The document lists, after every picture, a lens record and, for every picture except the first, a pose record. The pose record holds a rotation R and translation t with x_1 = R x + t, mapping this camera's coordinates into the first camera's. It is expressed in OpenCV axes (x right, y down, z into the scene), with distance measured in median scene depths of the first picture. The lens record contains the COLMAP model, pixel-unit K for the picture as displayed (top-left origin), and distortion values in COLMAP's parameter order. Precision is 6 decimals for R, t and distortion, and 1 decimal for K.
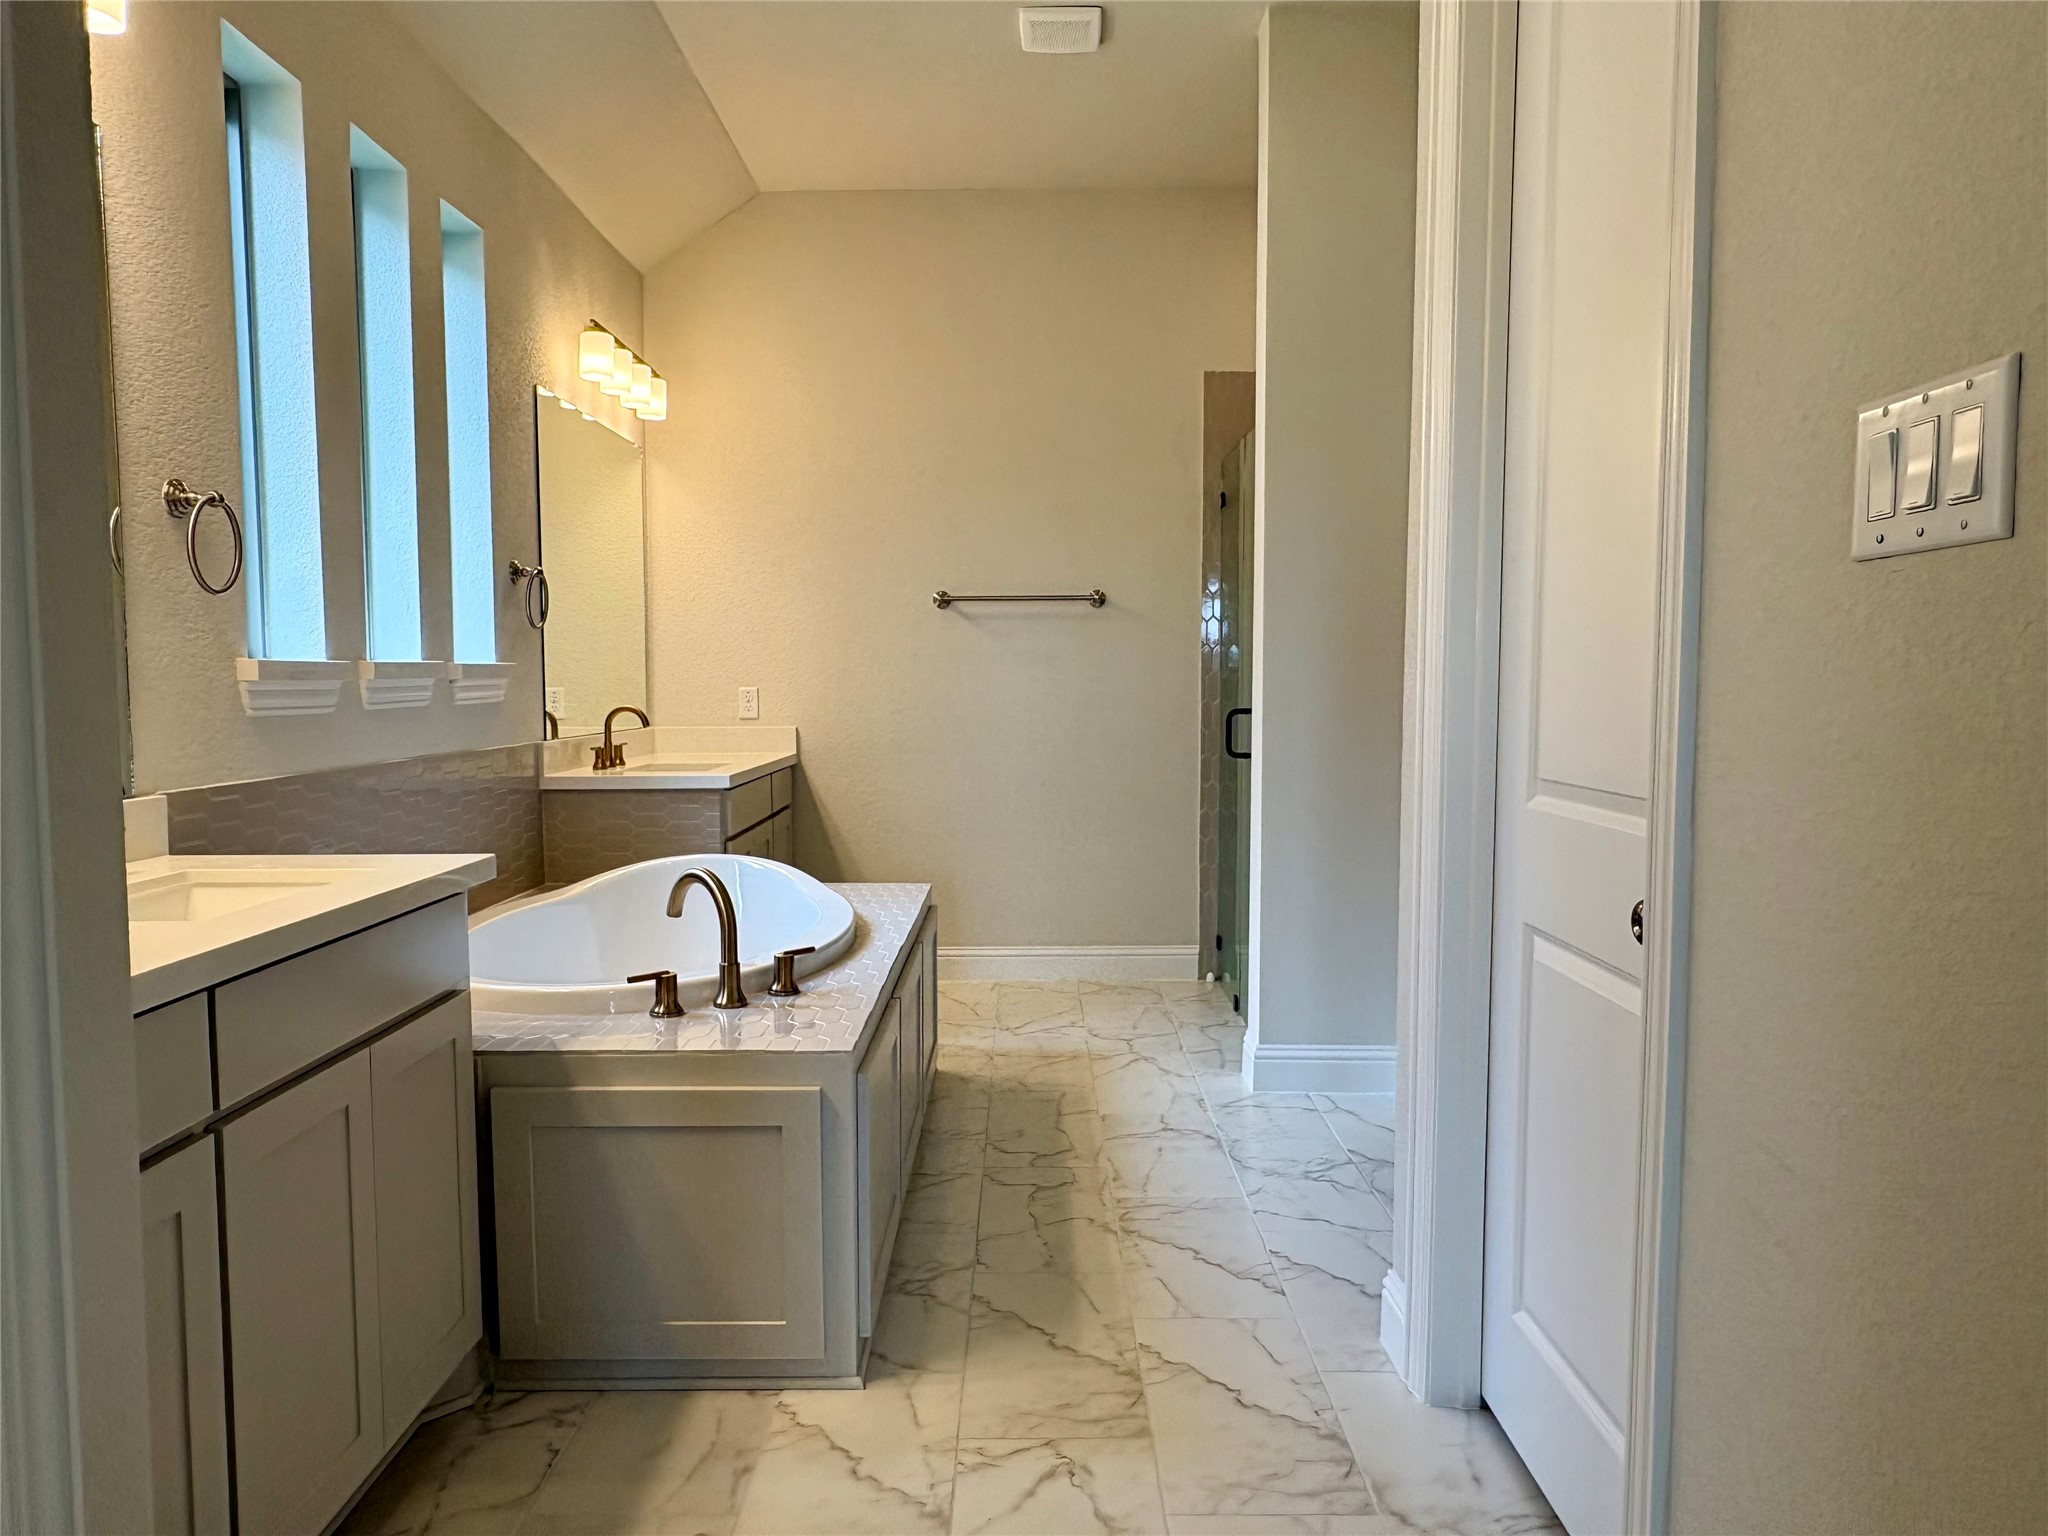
lens RADIAL K [[1345.3, 0, 1024.0], [0, 1345.3, 768.0], [0, 0, 1]] dist [-0.002301, 0.003626]
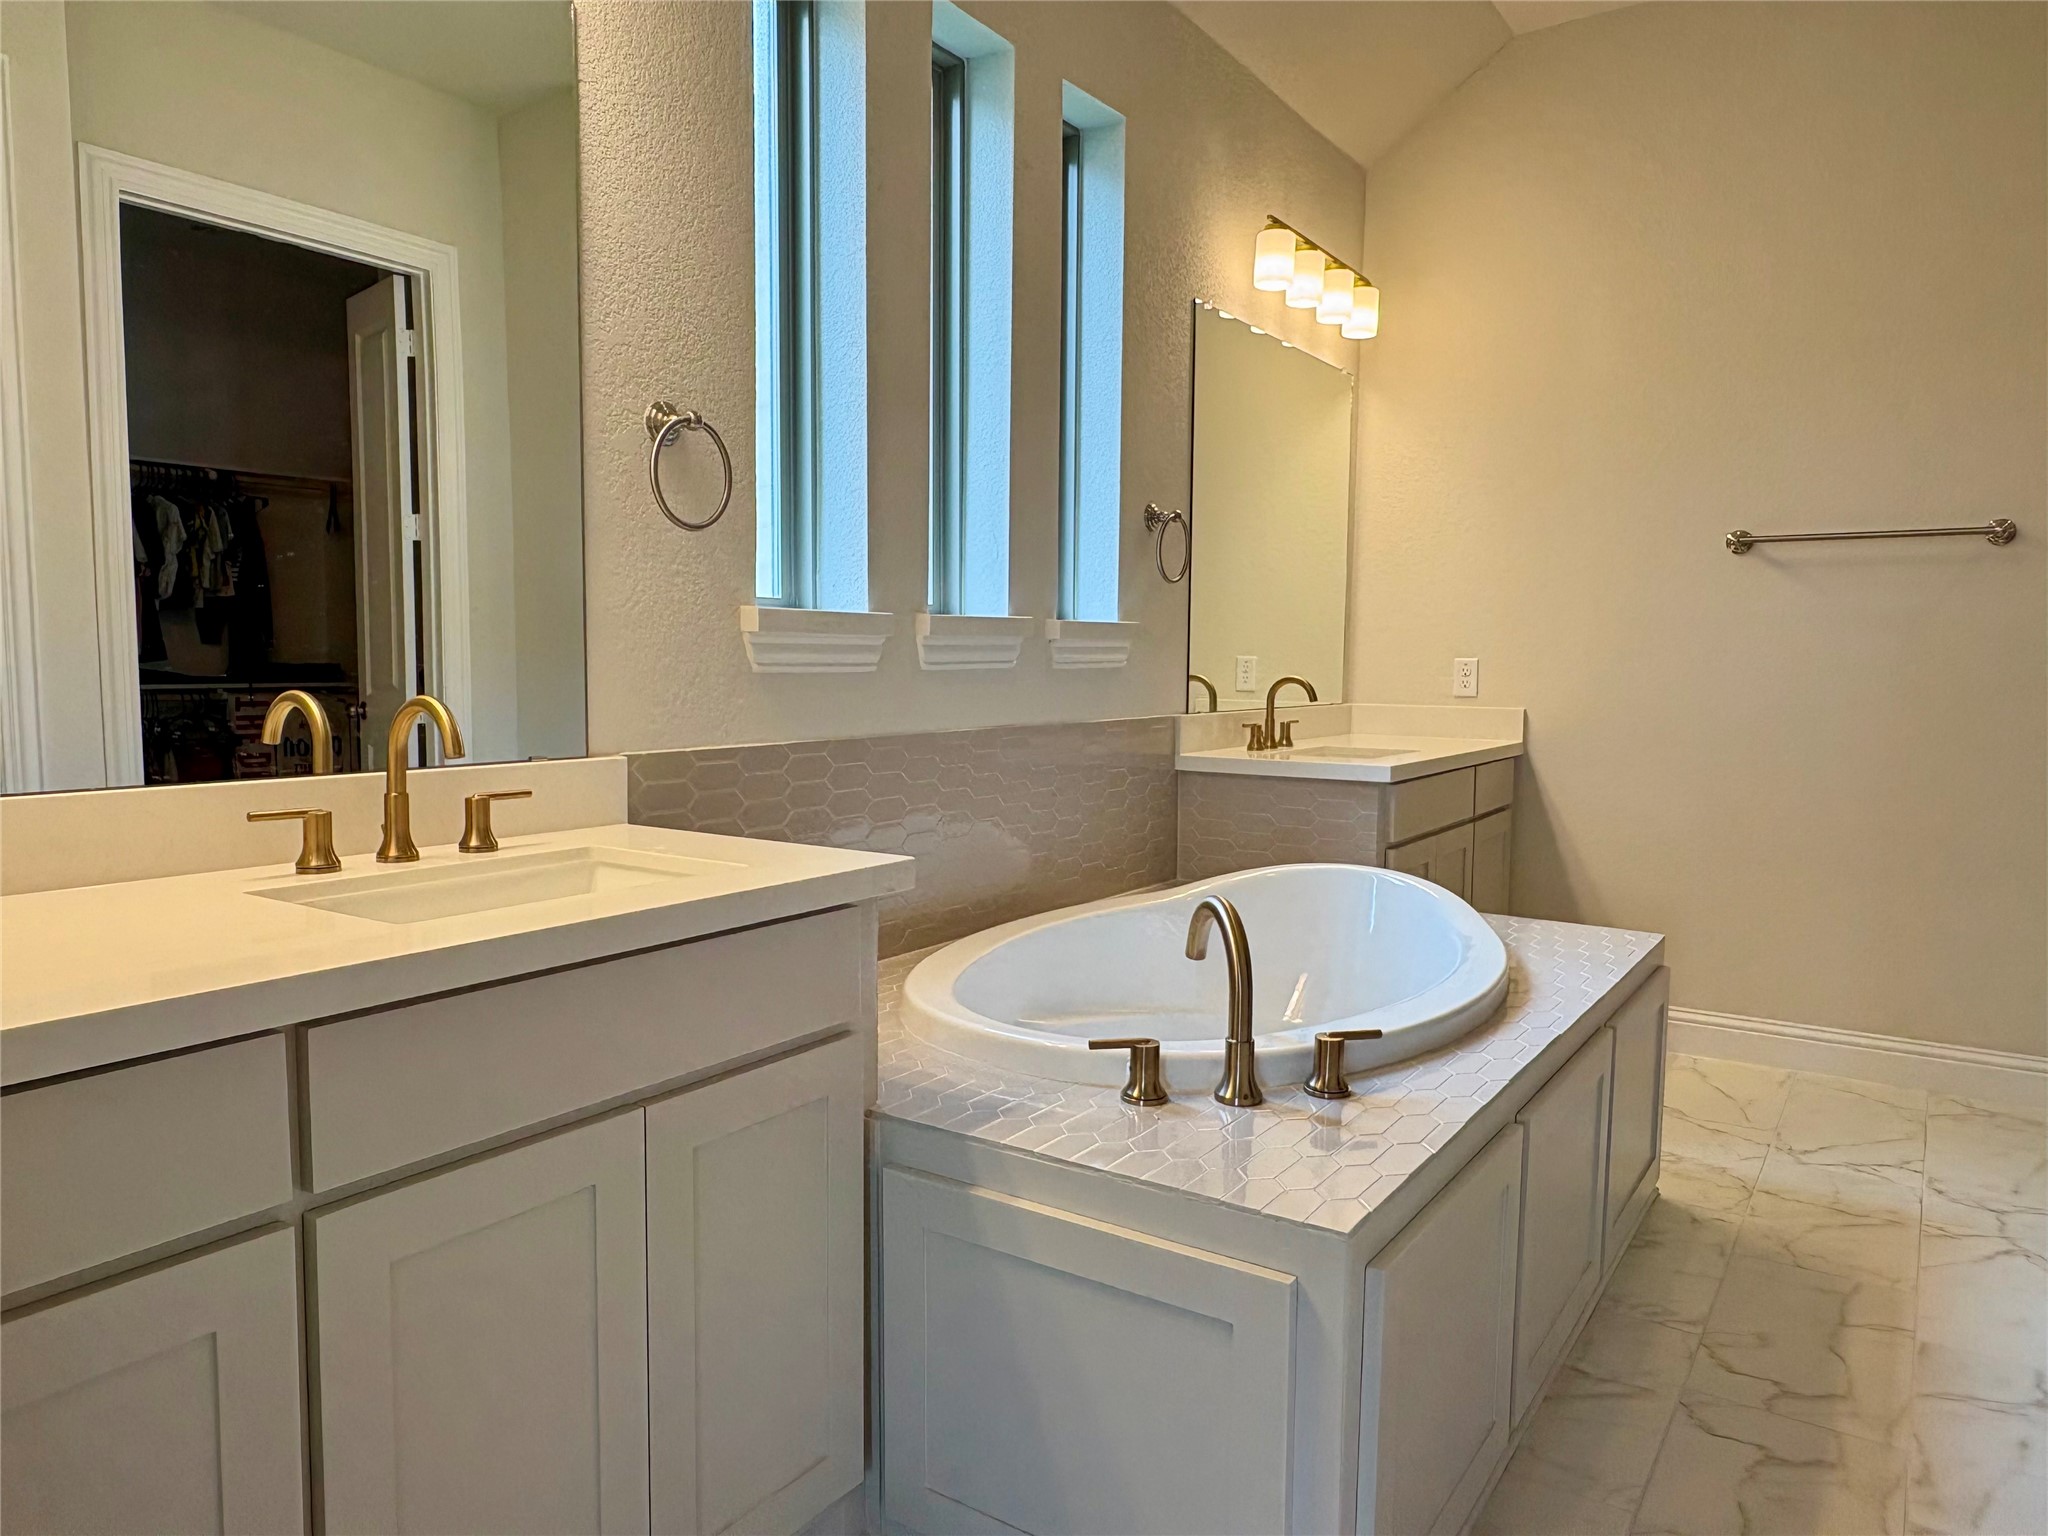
lens RADIAL K [[1345.3, 0, 1024.0], [0, 1345.3, 768.0], [0, 0, 1]] dist [-0.002301, 0.003626]
pose [[0.826566, 0.057950, -0.559849, 0.047513], [-0.049340, 0.998317, 0.030490, -0.007554], [0.560674, 0.002421, 0.828033, 0.244724]]
